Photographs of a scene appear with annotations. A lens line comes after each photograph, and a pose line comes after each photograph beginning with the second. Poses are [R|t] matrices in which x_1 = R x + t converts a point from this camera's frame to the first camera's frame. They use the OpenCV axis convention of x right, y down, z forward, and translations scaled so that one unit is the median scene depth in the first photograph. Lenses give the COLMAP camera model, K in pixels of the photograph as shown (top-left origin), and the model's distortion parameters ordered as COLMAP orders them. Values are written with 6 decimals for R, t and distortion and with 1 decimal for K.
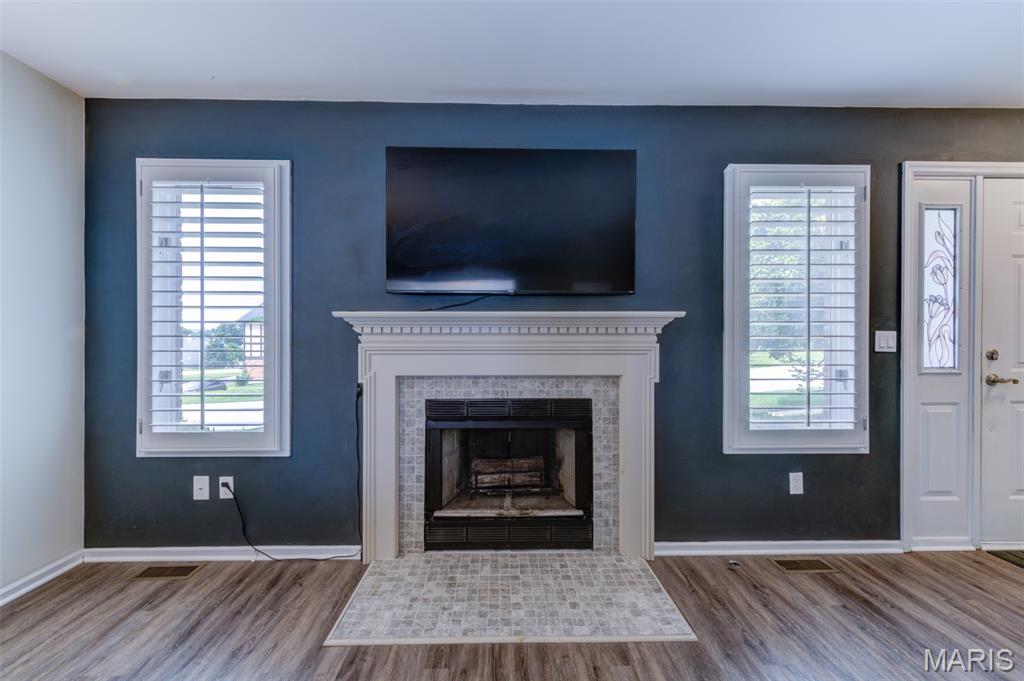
lens RADIAL K [[411.2, 0, 507.2], [0, 411.2, 342.6], [0, 0, 1]] dist [0.002236, 0.000380]
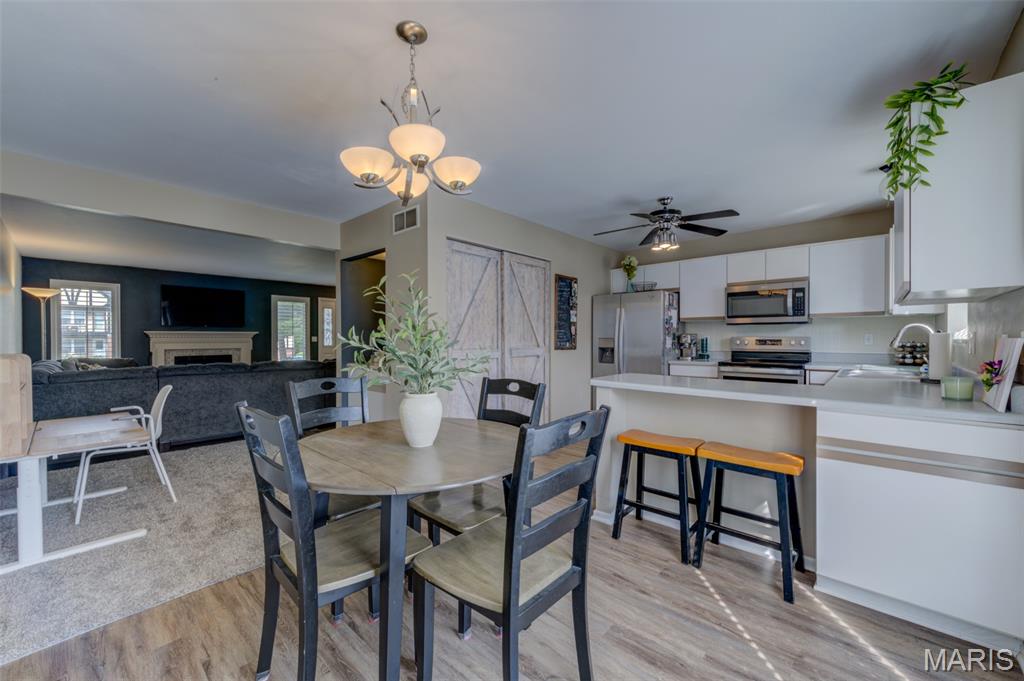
lens RADIAL K [[411.2, 0, 511.2], [0, 411.2, 342.1], [0, 0, 1]] dist [0.002236, 0.000380]
pose [[0.716522, -0.007359, 0.697525, -0.579832], [0.001564, 0.999959, 0.008944, -0.007062], [-0.697562, -0.005317, 0.716504, -3.421163]]
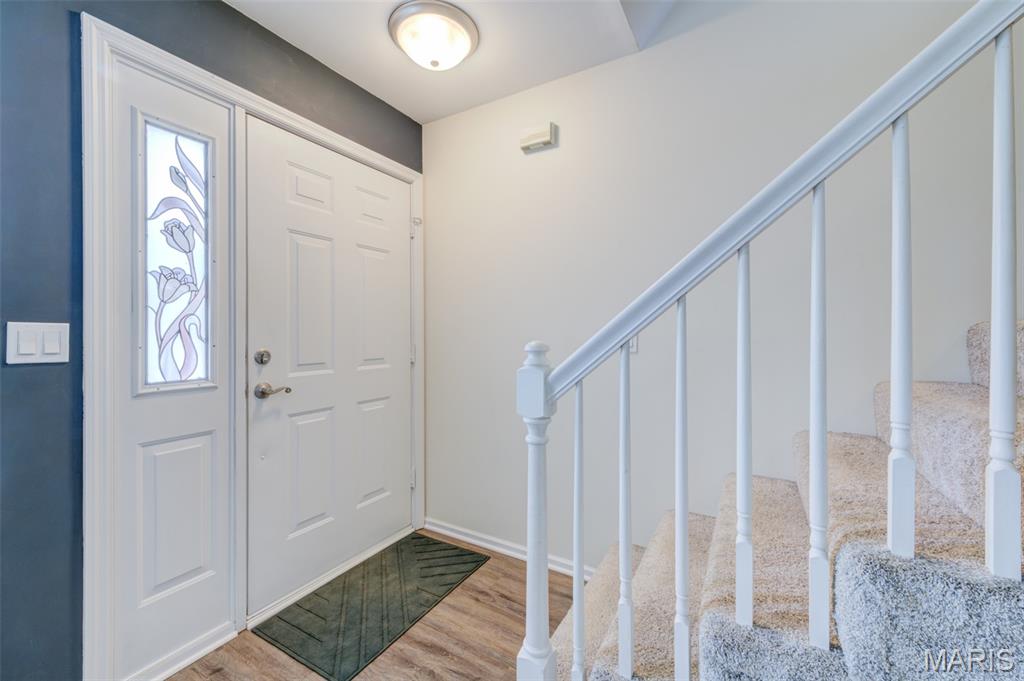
lens RADIAL K [[411.2, 0, 531.7], [0, 411.2, 331.7], [0, 0, 1]] dist [0.002236, 0.000380]
pose [[0.492211, -0.001798, 0.870474, 0.767294], [0.005257, 0.999986, -0.000907, -0.012995], [-0.870460, 0.005023, 0.492213, 0.212458]]
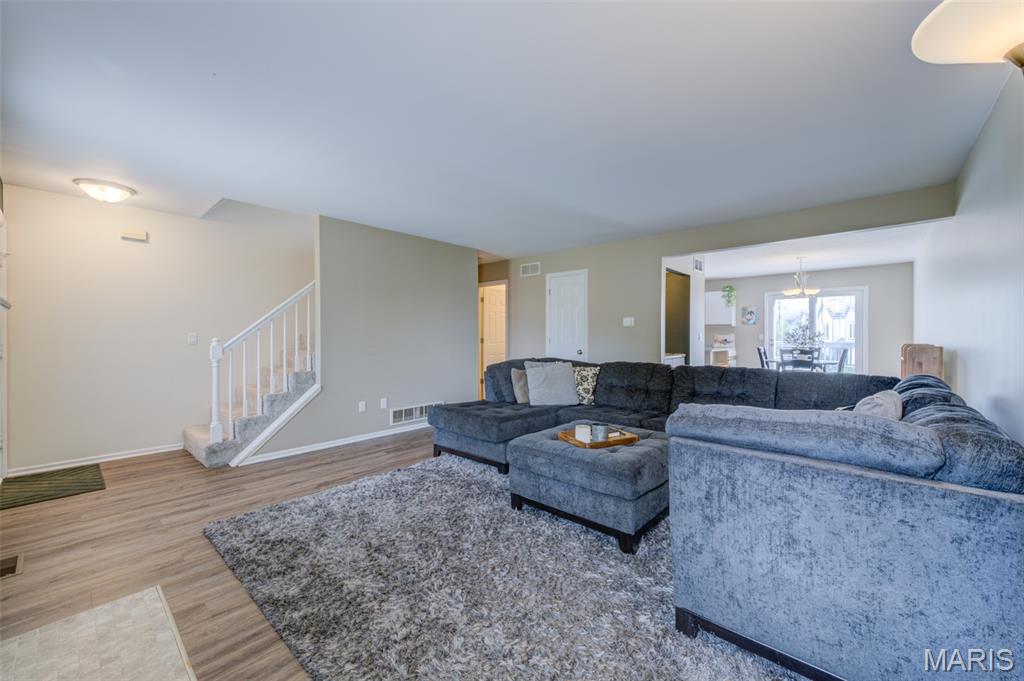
lens RADIAL K [[411.2, 0, 509.6], [0, 411.2, 334.7], [0, 0, 1]] dist [0.002236, 0.000380]
pose [[-0.718083, -0.005342, 0.695937, -0.774145], [0.002110, 0.999949, 0.009853, -0.027997], [-0.695955, 0.008544, -0.718035, 0.781009]]
